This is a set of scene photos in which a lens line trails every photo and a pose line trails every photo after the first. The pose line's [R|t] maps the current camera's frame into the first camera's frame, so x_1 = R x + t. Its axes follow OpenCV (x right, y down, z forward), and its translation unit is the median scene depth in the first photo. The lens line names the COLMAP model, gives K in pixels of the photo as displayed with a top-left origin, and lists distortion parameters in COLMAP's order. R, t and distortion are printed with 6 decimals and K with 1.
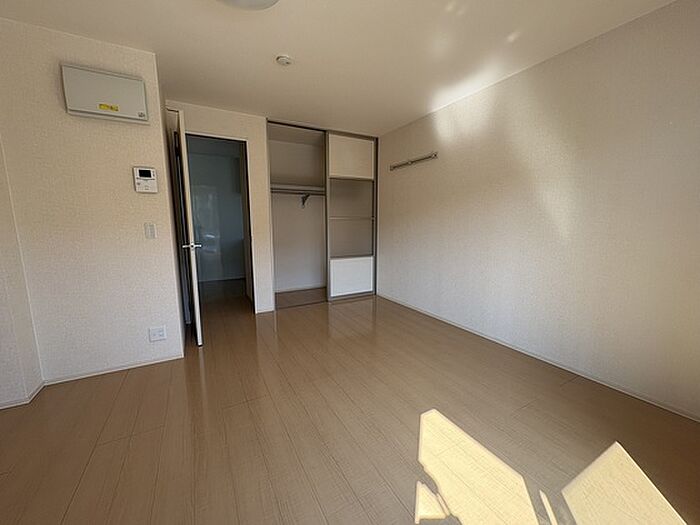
lens RADIAL K [[278.0, 0, 350.0], [0, 278.0, 262.5], [0, 0, 1]] dist [0.001195, -0.000104]
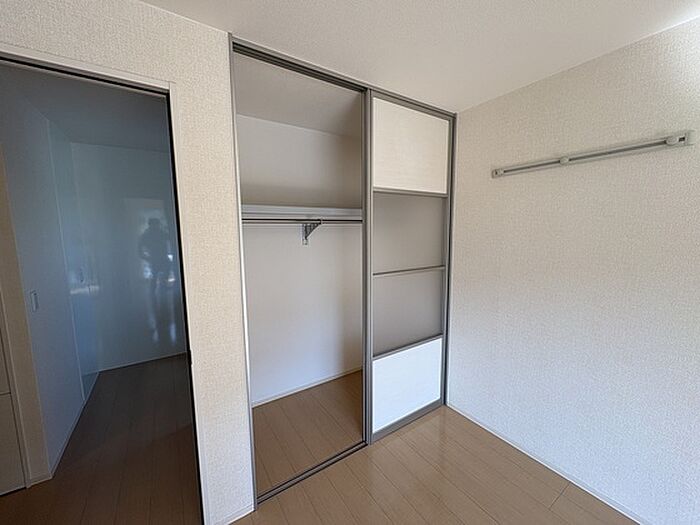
lens RADIAL K [[279.7, 0, 353.4], [0, 279.7, 263.0], [0, 0, 1]] dist [-0.000403, -0.000082]
pose [[0.994058, -0.020941, 0.106821, -0.150019], [0.024242, 0.999265, -0.029698, -0.162836], [-0.106120, 0.032111, 0.993835, 0.512933]]
